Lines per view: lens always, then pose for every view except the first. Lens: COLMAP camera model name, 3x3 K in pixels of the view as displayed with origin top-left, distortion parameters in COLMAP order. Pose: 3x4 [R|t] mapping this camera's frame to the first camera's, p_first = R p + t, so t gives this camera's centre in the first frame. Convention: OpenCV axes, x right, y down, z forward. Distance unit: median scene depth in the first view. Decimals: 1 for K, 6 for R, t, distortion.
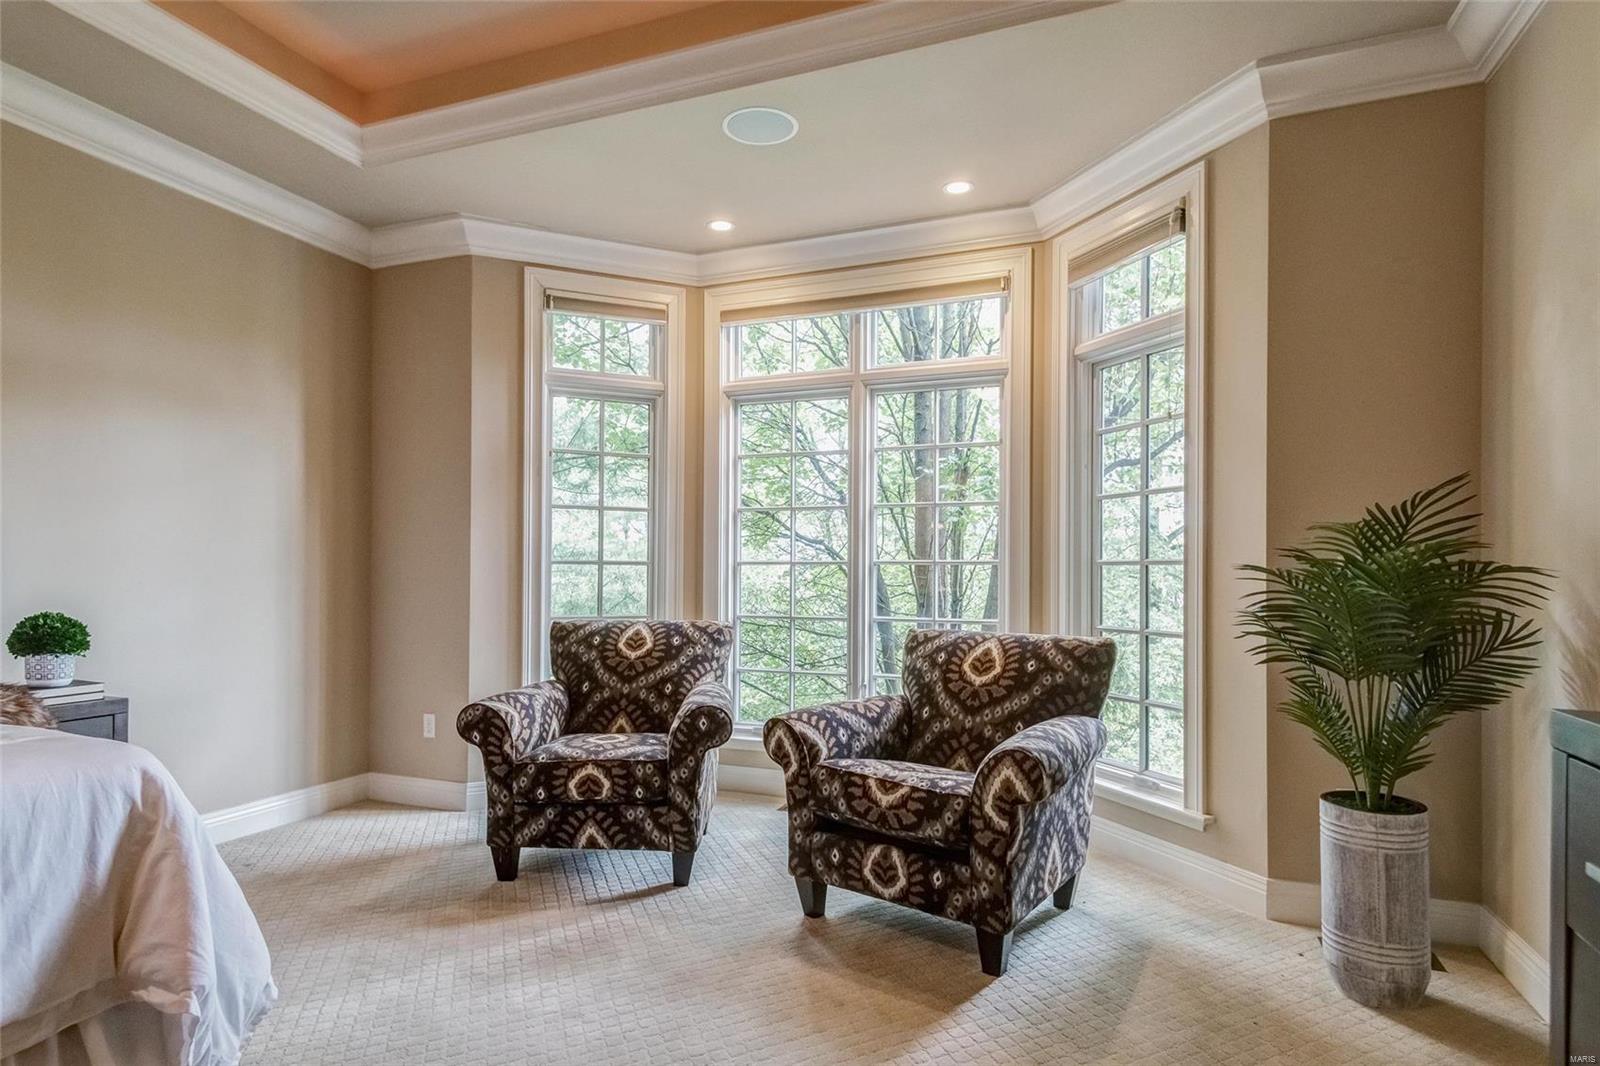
lens RADIAL K [[862.1, 0, 788.6], [0, 862.1, 564.7], [0, 0, 1]] dist [0.021857, -0.007811]
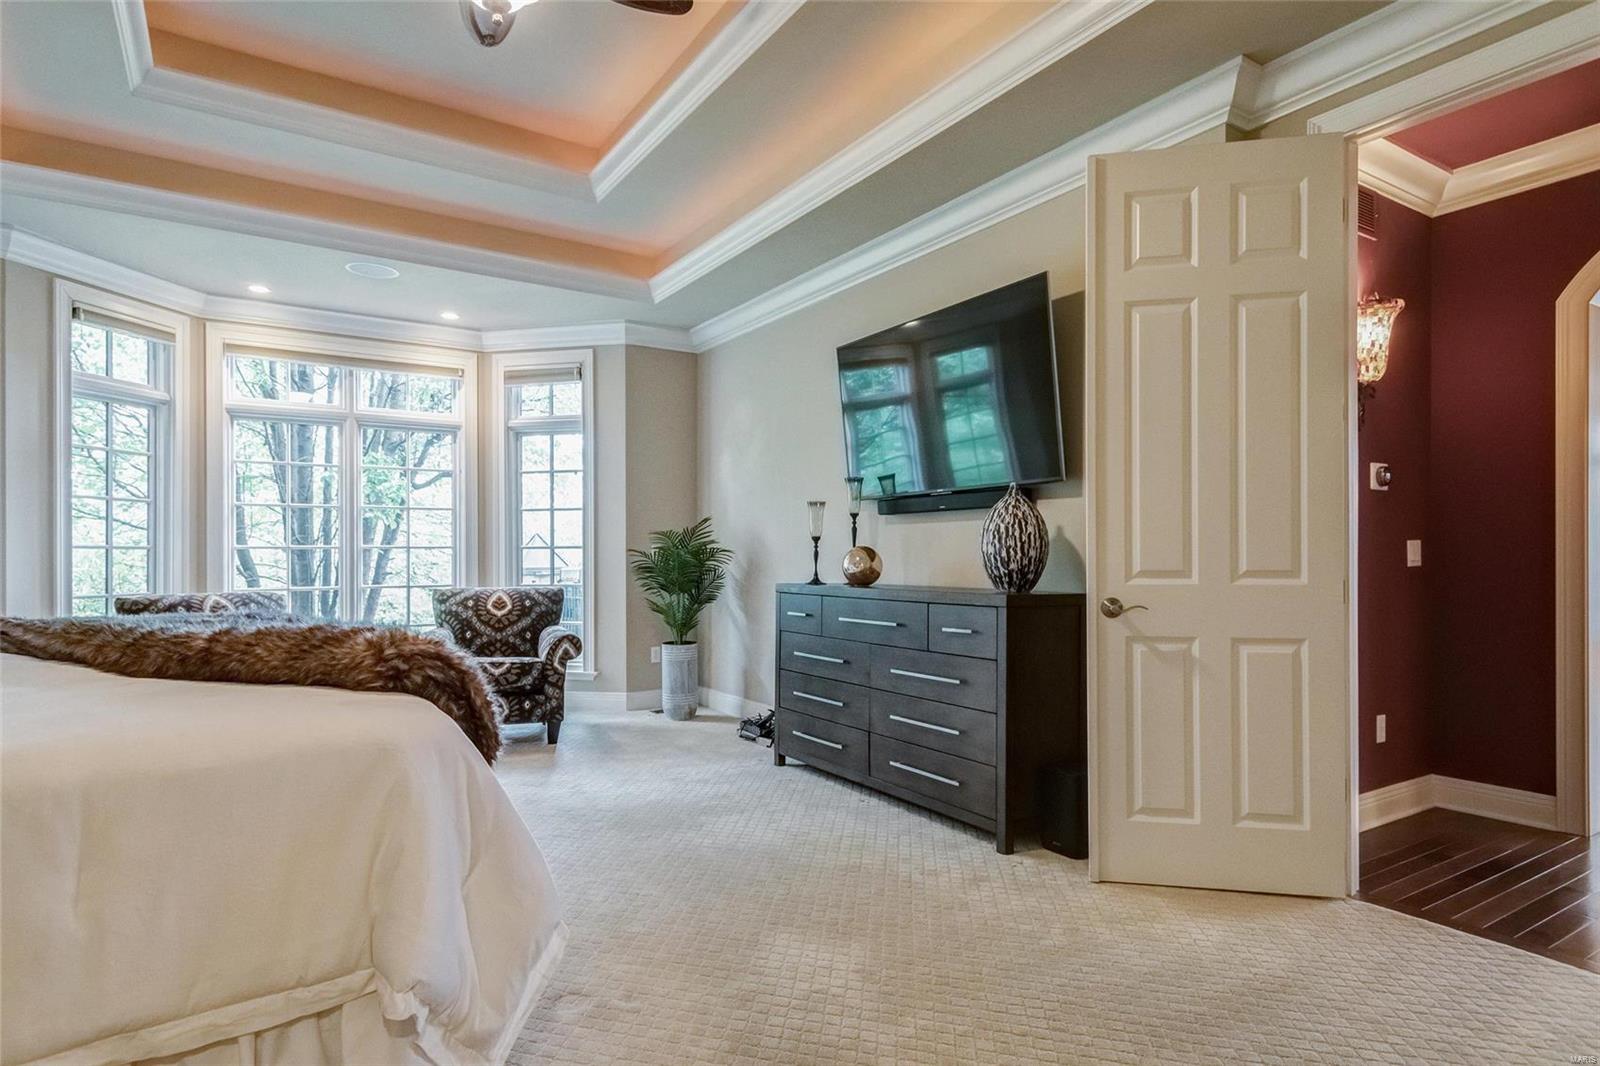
lens RADIAL K [[862.1, 0, 790.9], [0, 862.1, 551.5], [0, 0, 1]] dist [0.021857, -0.007811]
pose [[0.572875, -0.006089, 0.819620, -0.890833], [0.000798, 0.999976, 0.006871, -0.006828], [-0.819642, -0.003282, 0.572866, -0.521901]]
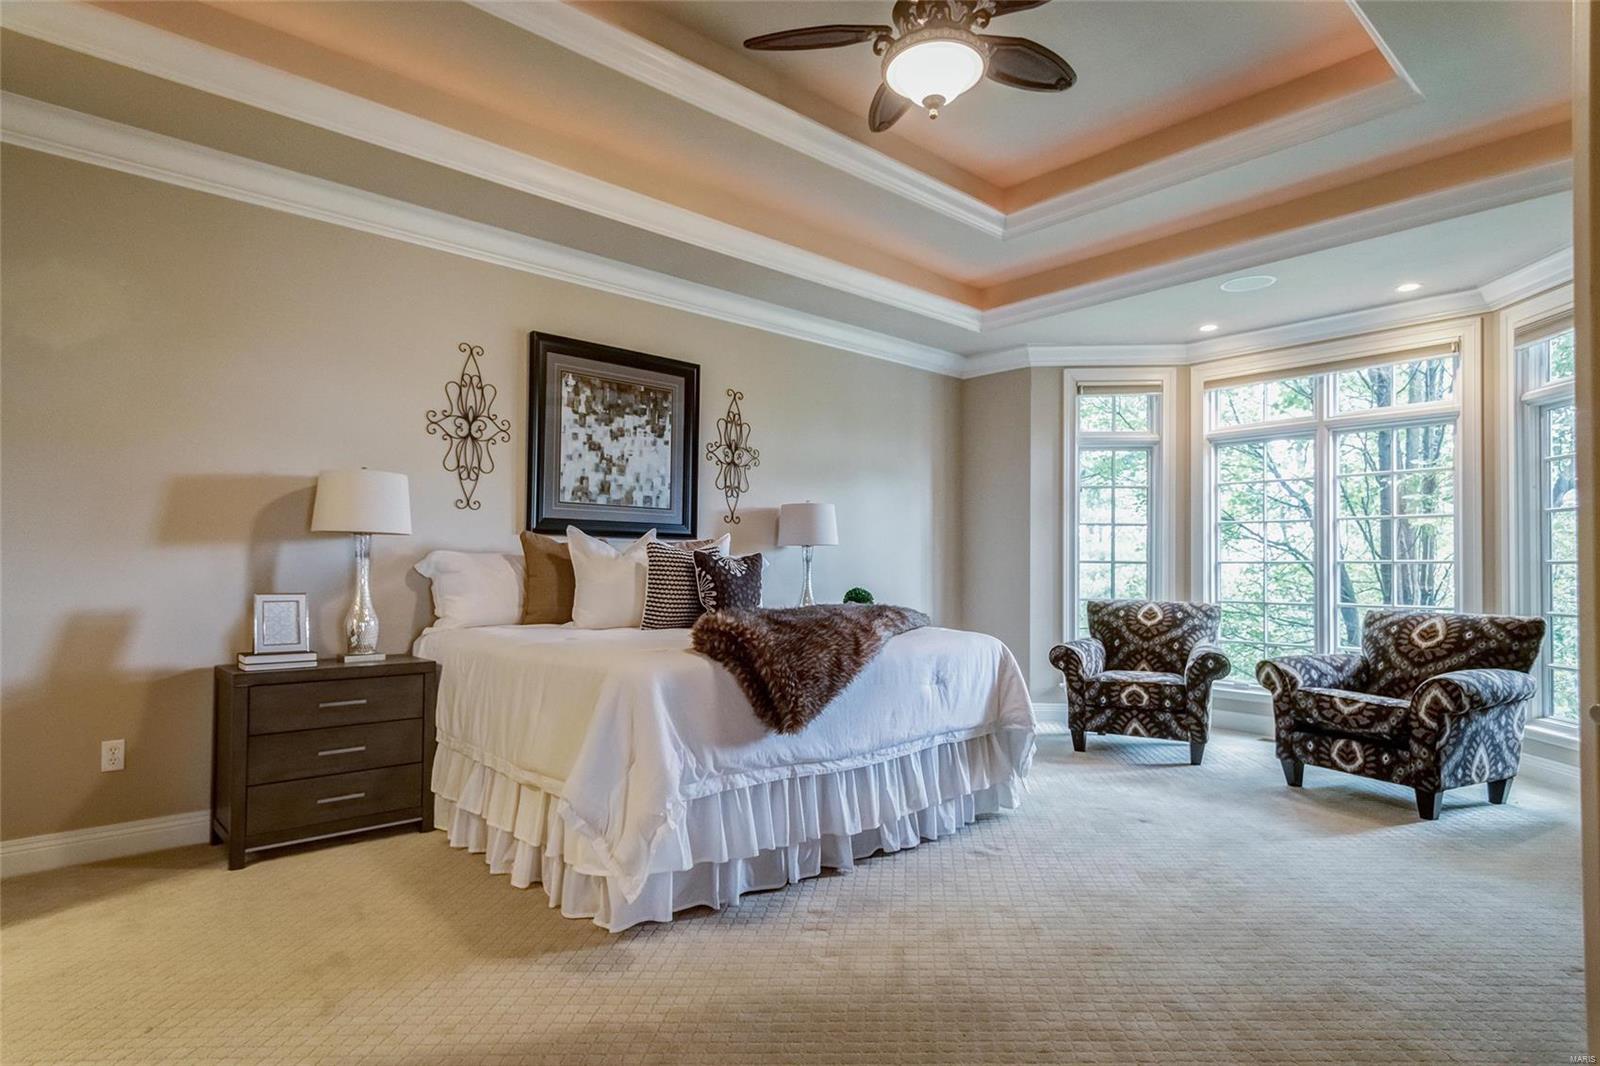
lens RADIAL K [[862.1, 0, 787.0], [0, 862.1, 547.8], [0, 0, 1]] dist [0.021857, -0.007811]
pose [[0.892058, -0.008367, -0.451844, -0.069772], [0.001183, 0.999868, -0.016179, -0.005109], [0.451920, 0.013898, 0.891950, -0.762571]]
